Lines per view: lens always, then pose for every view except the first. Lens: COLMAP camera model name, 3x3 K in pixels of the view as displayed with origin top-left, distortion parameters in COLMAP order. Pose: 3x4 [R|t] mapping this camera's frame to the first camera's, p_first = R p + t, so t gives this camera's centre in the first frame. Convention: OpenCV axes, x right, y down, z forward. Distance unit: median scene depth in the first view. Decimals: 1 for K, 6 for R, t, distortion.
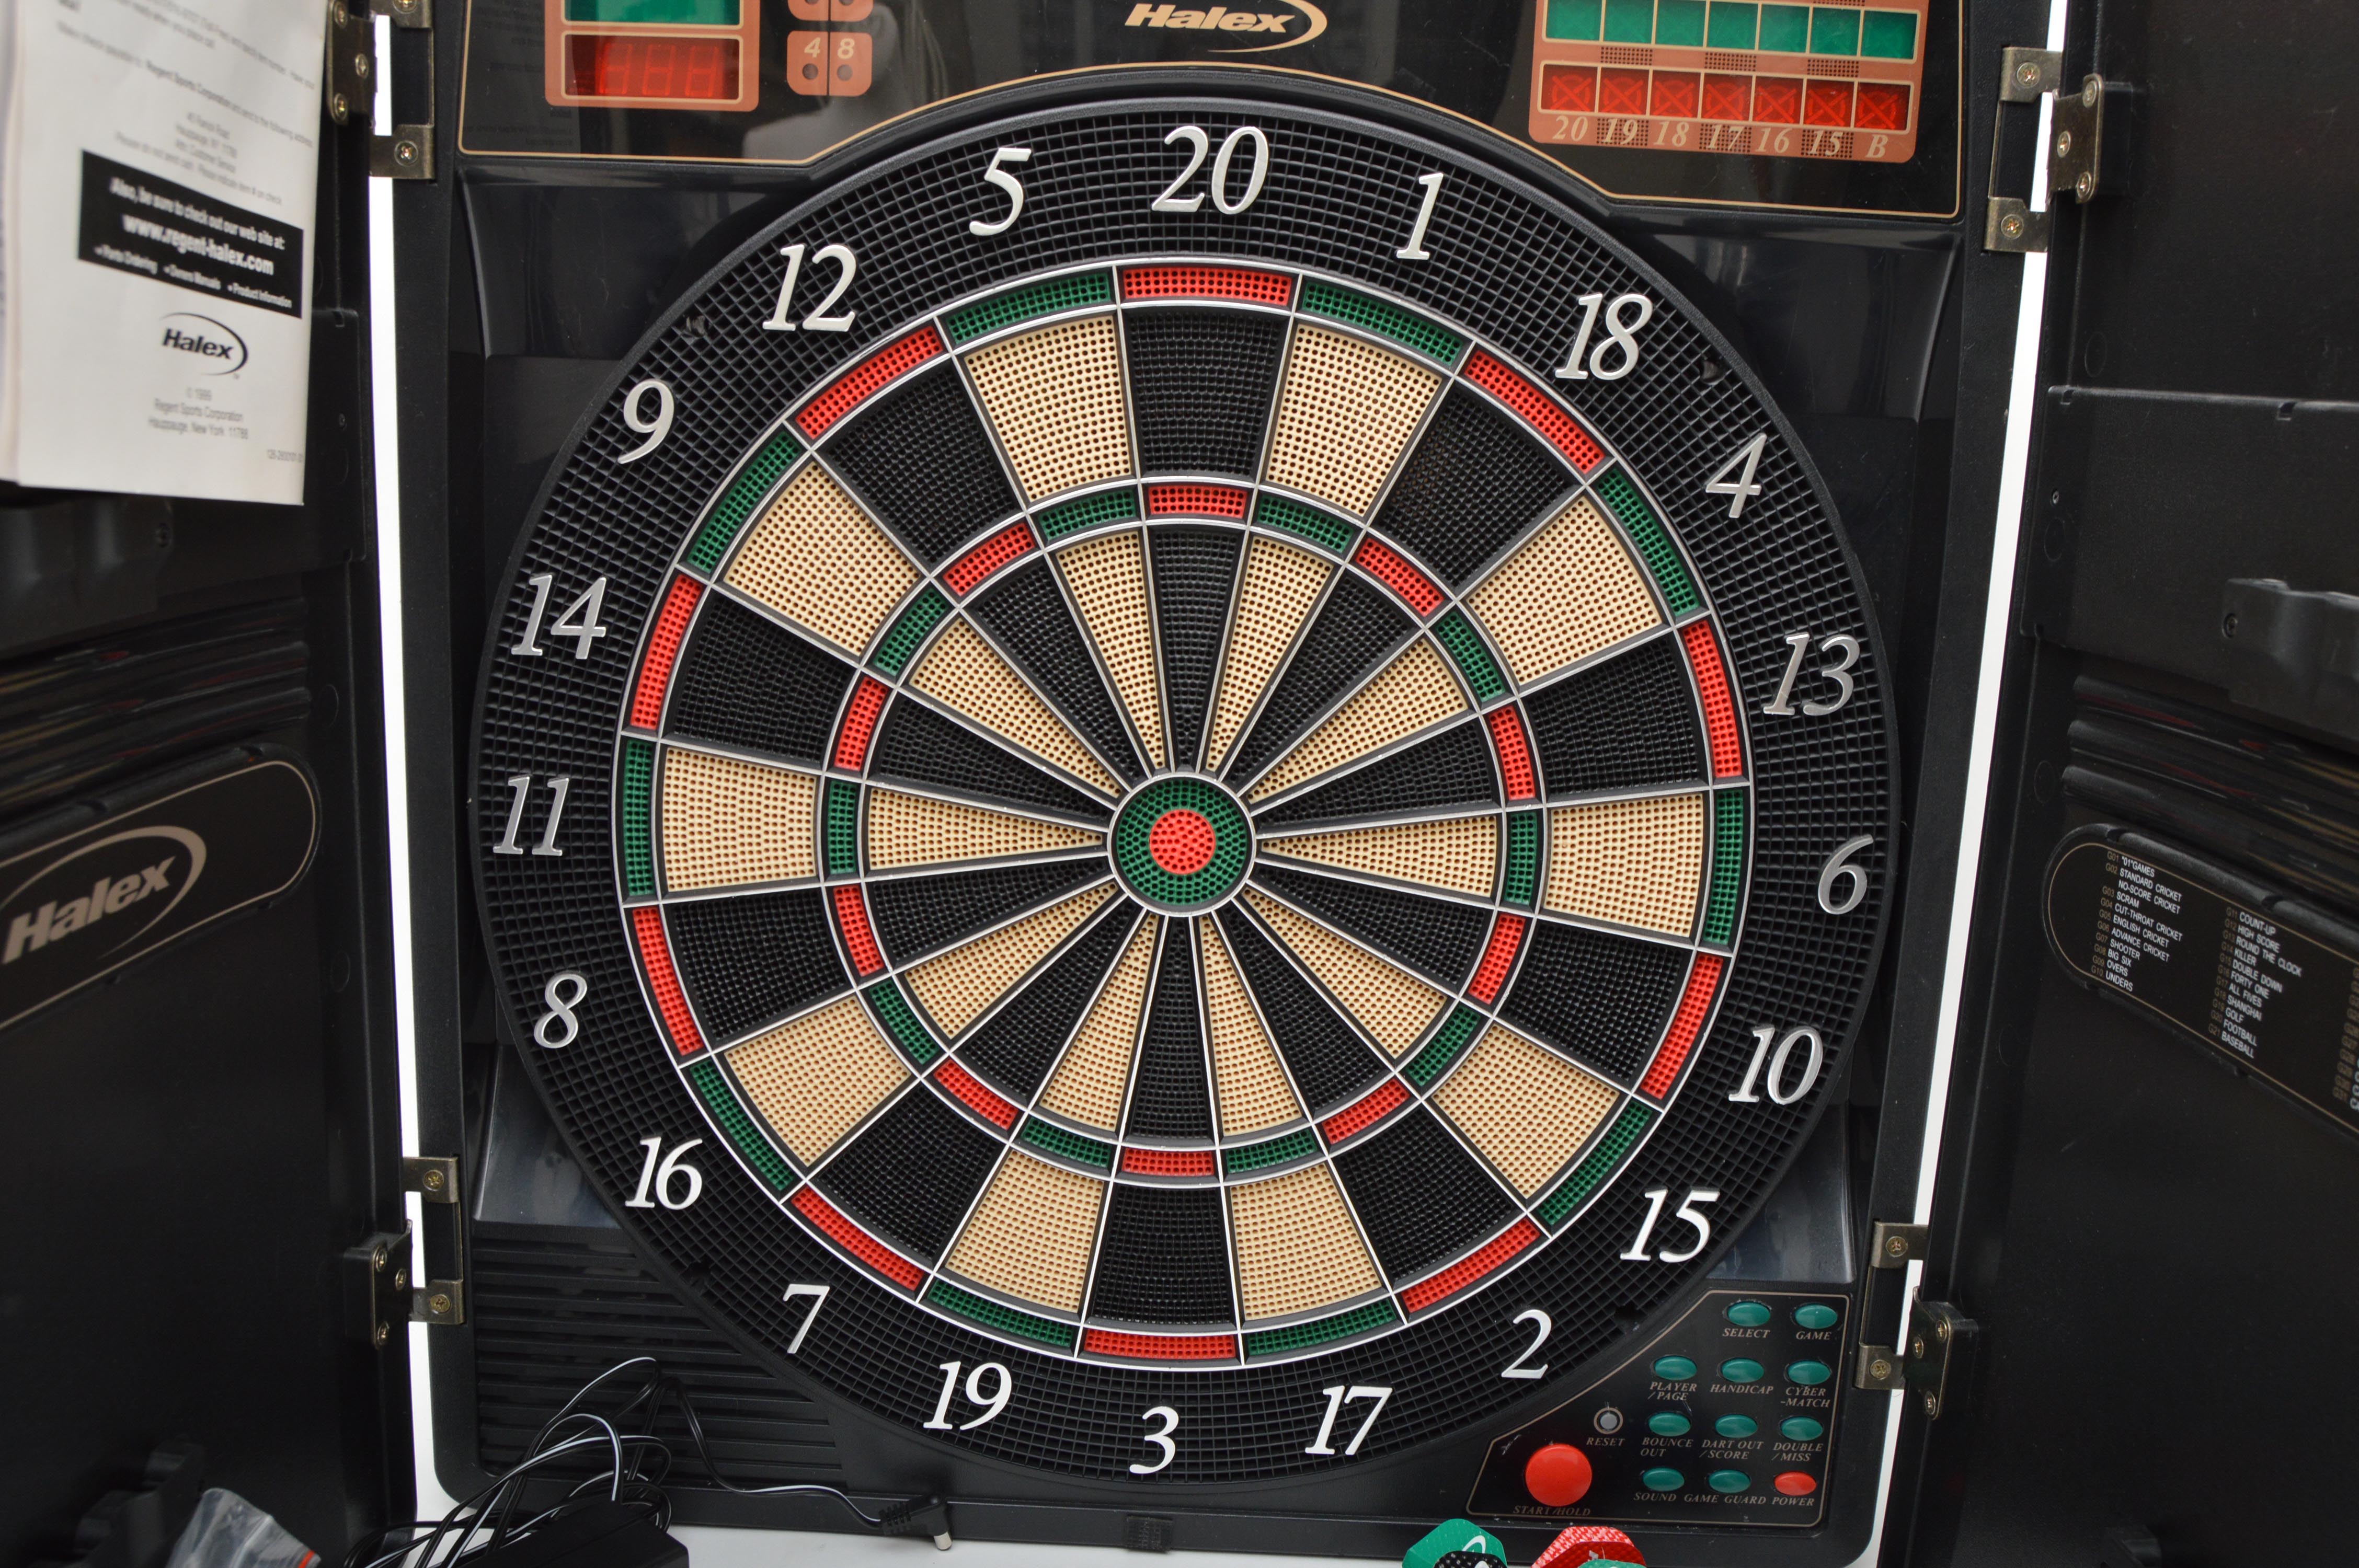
lens RADIAL K [[2182.6, 0, 1199.7], [0, 2182.6, 783.8], [0, 0, 1]] dist [-0.084787, -0.009084]
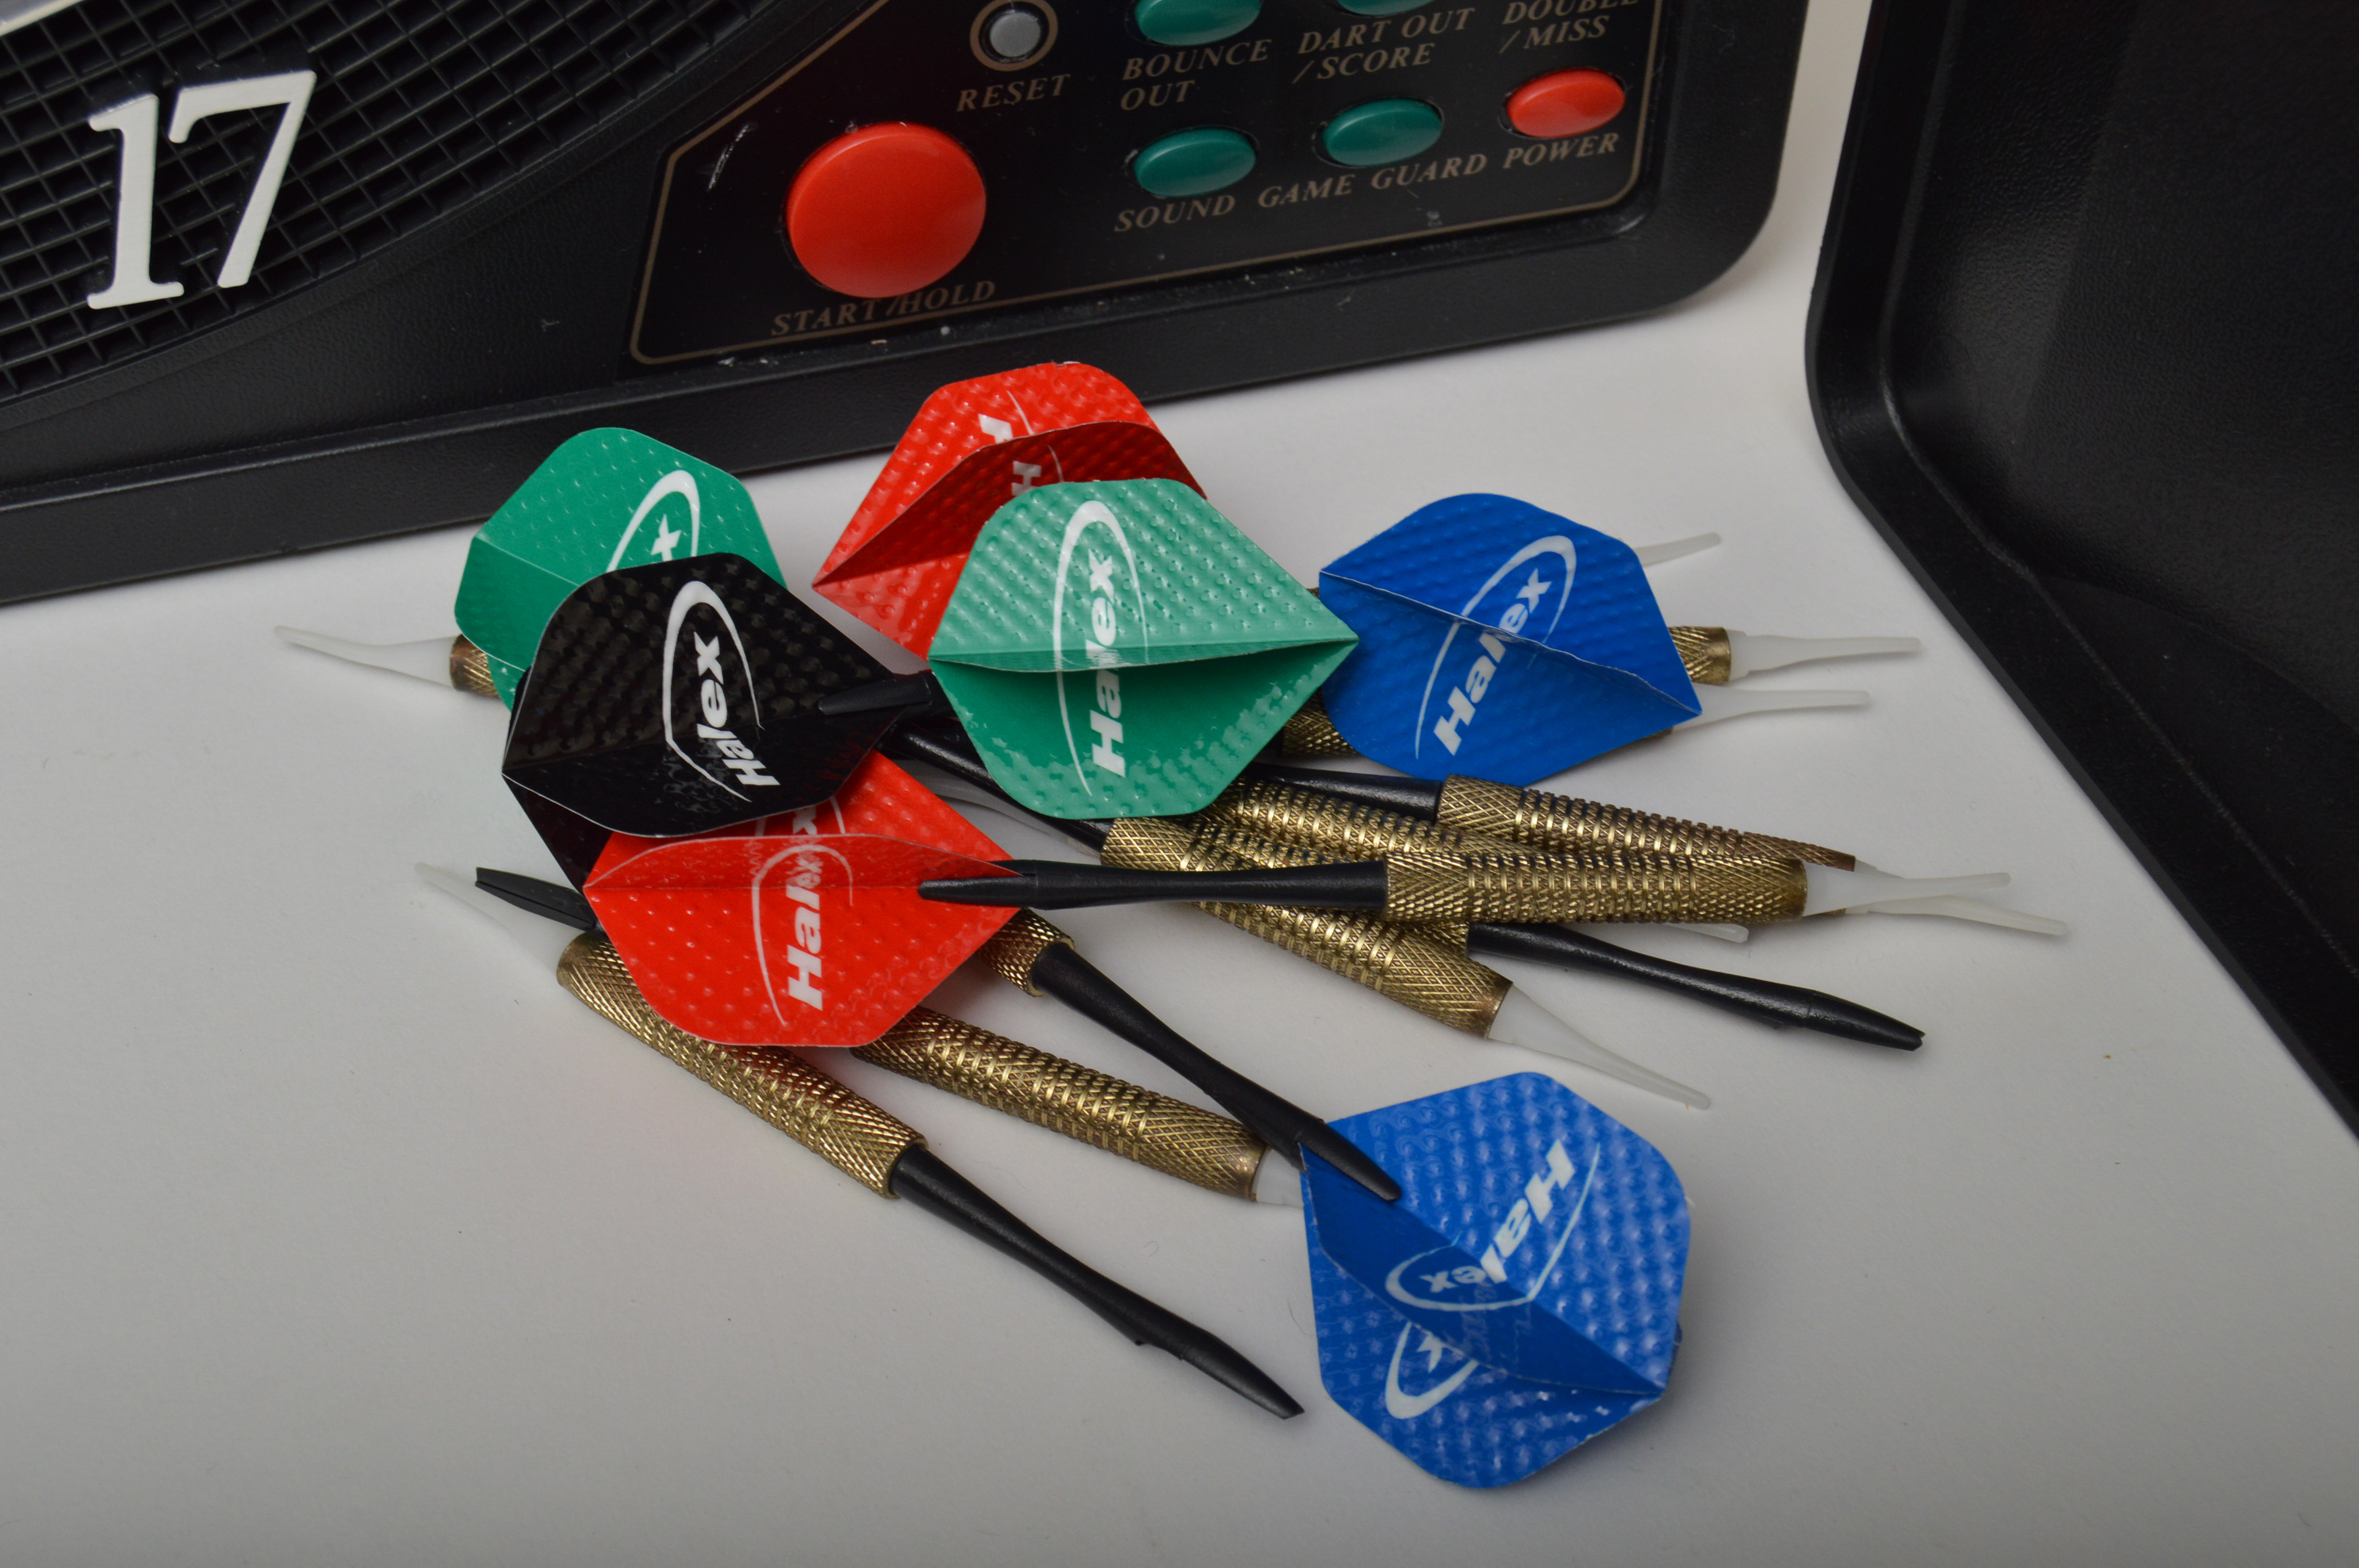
lens RADIAL K [[3517.5, 0, 1183.4], [0, 3517.5, 790.4], [0, 0, 1]] dist [-0.054919, 0.000000]
pose [[0.958161, -0.225889, 0.175789, 0.102984], [0.085496, 0.811981, 0.577388, 0.092814], [-0.273163, -0.538202, 0.797321, 0.552421]]
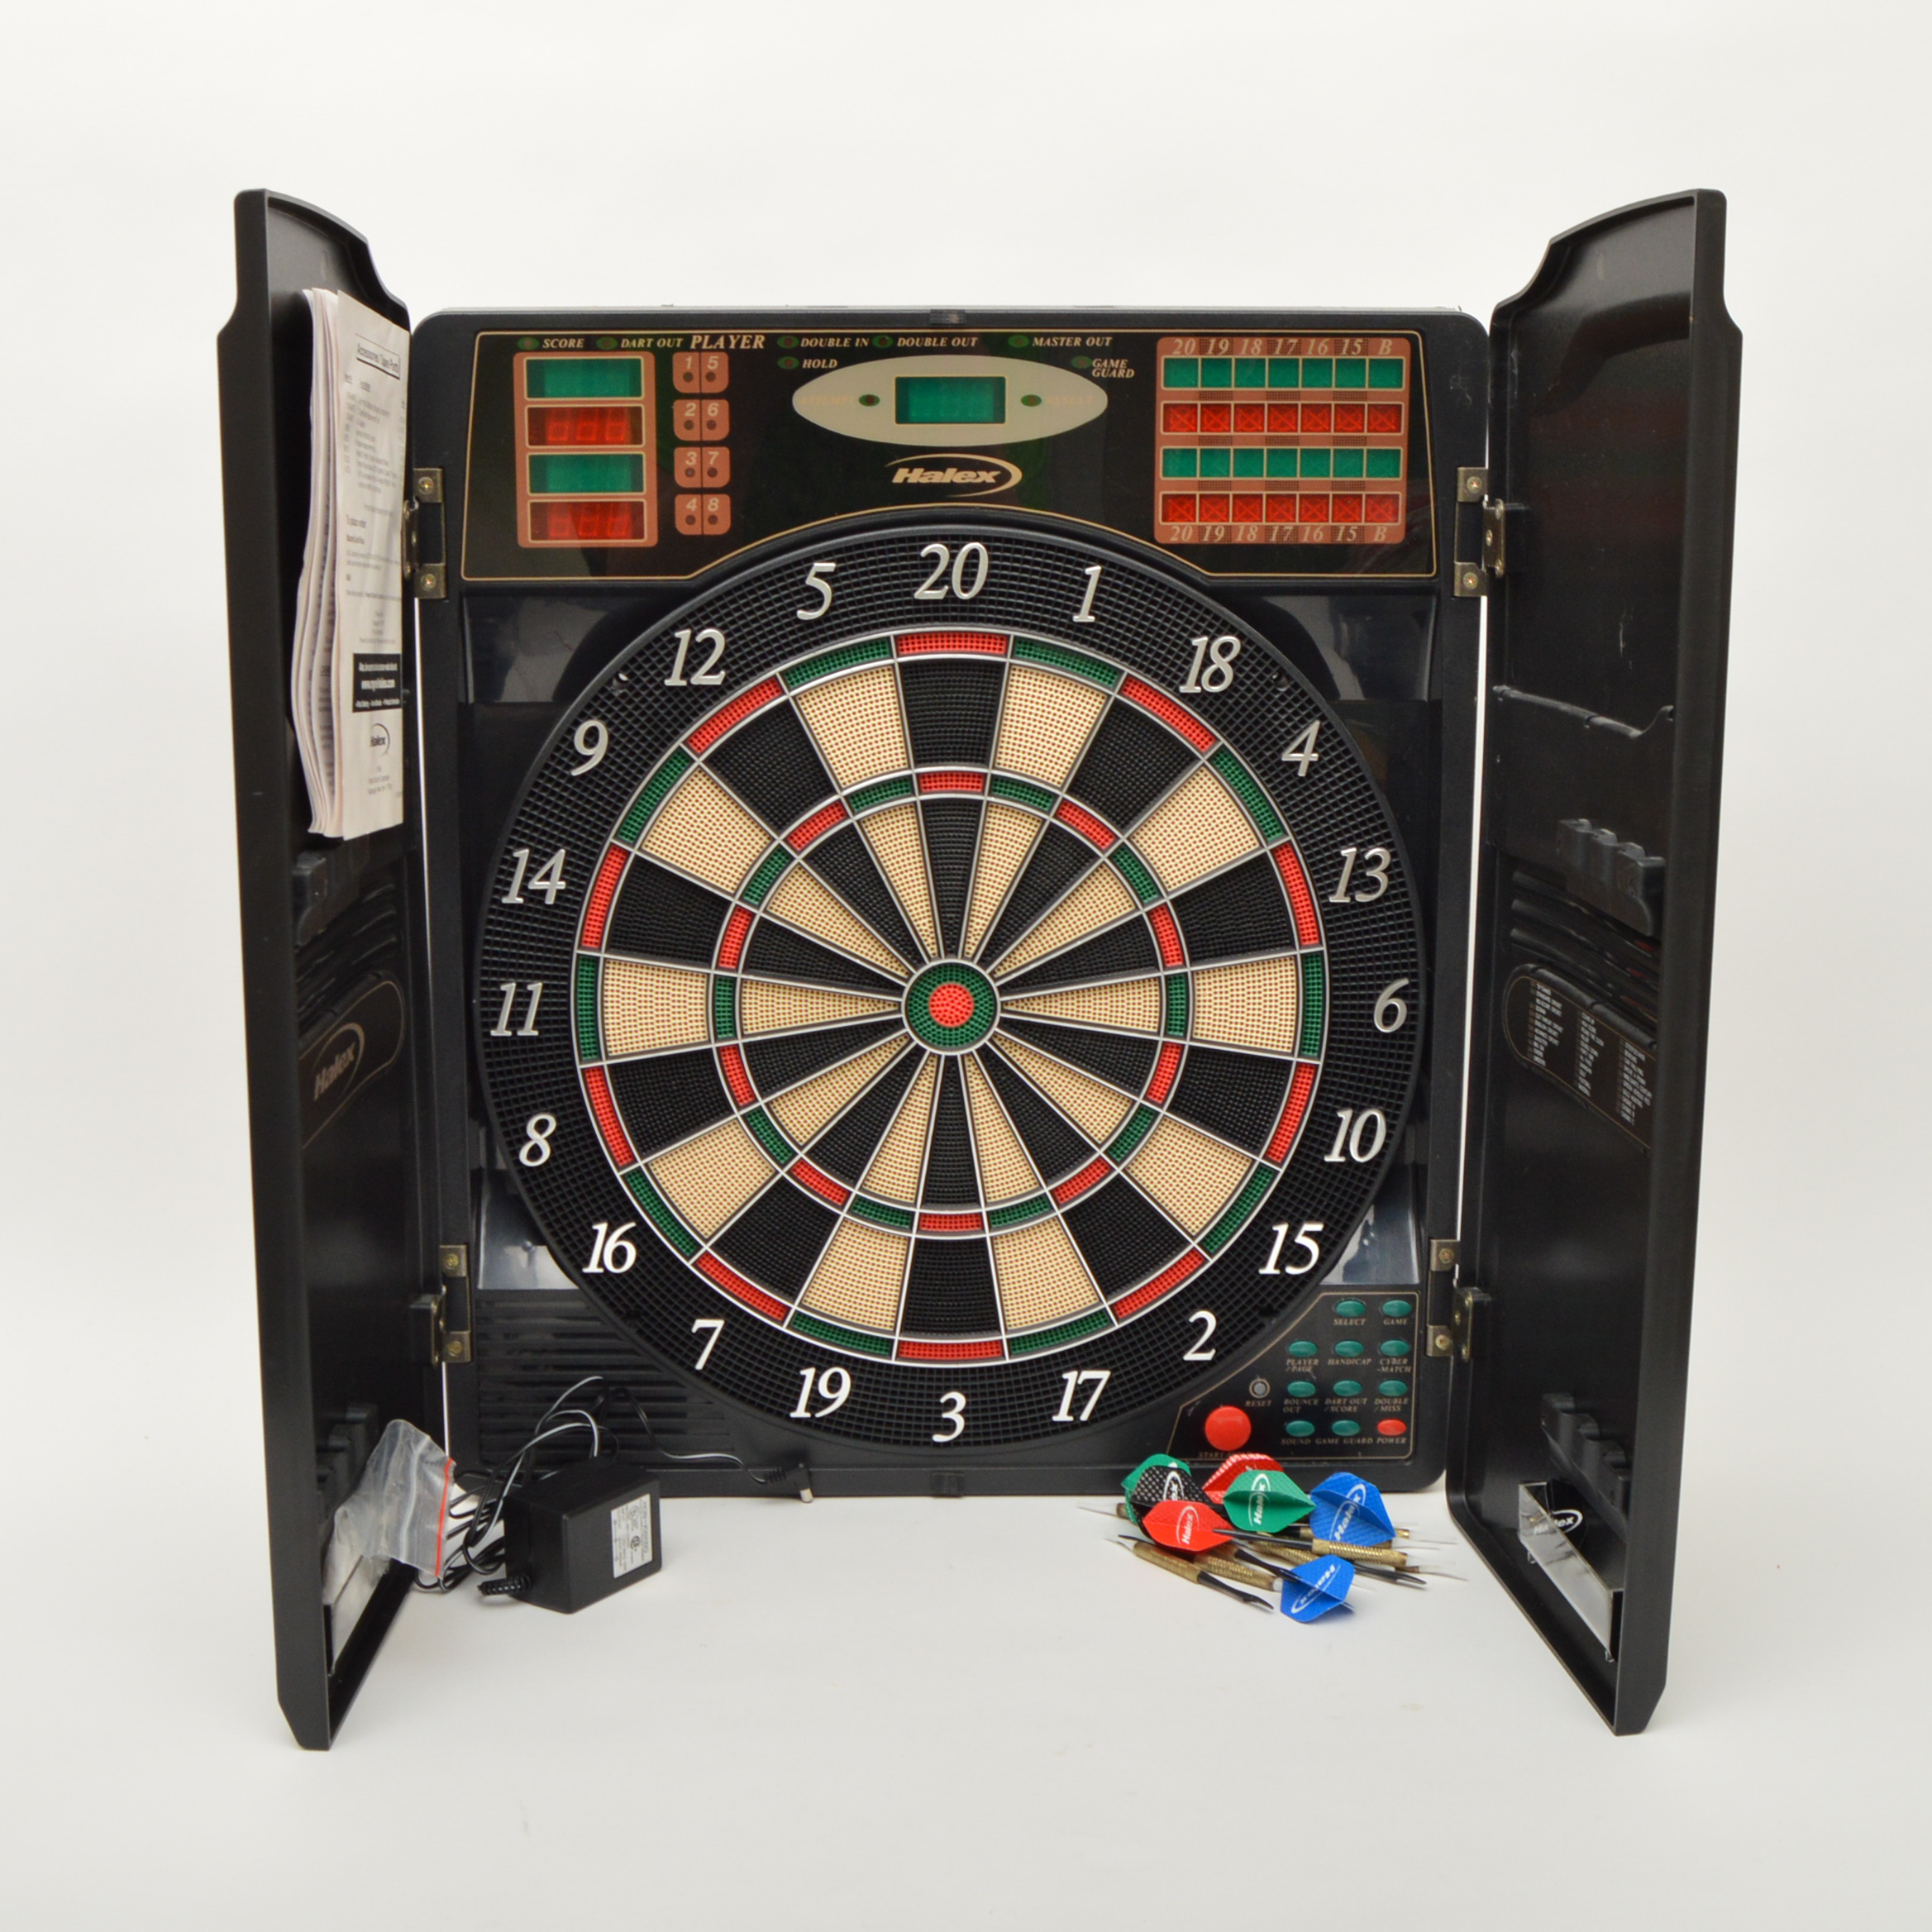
lens RADIAL K [[2752.8, 0, 960.5], [0, 2752.8, 965.9], [0, 0, 1]] dist [-0.116659, 0.000000]
pose [[0.998470, -0.048940, 0.025726, -0.049532], [0.048842, 0.998797, 0.004451, -0.008708], [-0.025913, -0.003187, 0.999659, -0.908599]]
